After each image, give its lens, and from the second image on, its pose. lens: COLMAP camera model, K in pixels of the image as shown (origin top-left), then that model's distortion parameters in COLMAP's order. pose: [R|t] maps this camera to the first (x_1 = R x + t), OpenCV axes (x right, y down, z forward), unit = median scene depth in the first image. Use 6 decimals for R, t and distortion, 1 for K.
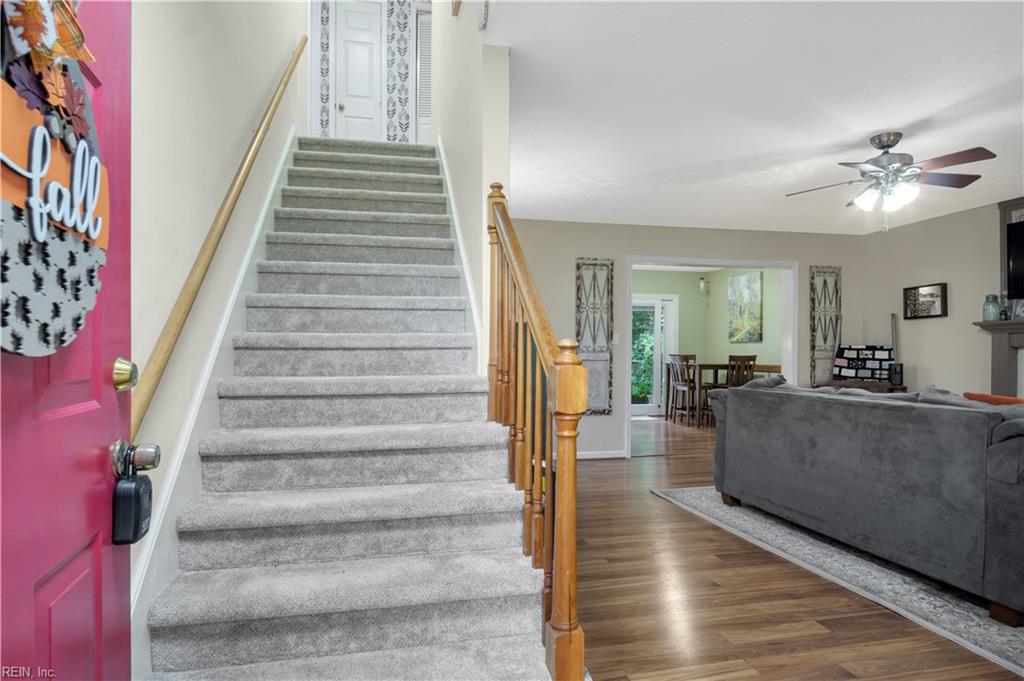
lens RADIAL K [[564.3, 0, 510.5], [0, 564.3, 347.9], [0, 0, 1]] dist [-0.004419, -0.001992]
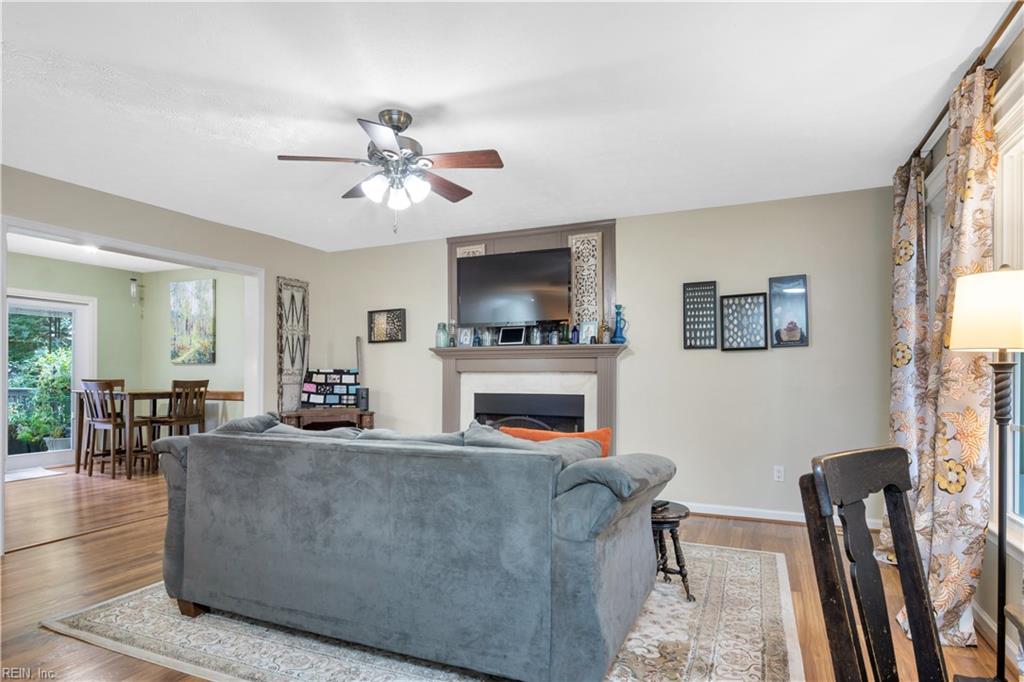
lens RADIAL K [[564.3, 0, 501.9], [0, 564.3, 377.2], [0, 0, 1]] dist [-0.004419, -0.001992]
pose [[0.611198, -0.004752, 0.791464, 0.093294], [-0.005050, 0.999938, 0.009903, -0.002673], [-0.791462, -0.010050, 0.611136, 0.315601]]
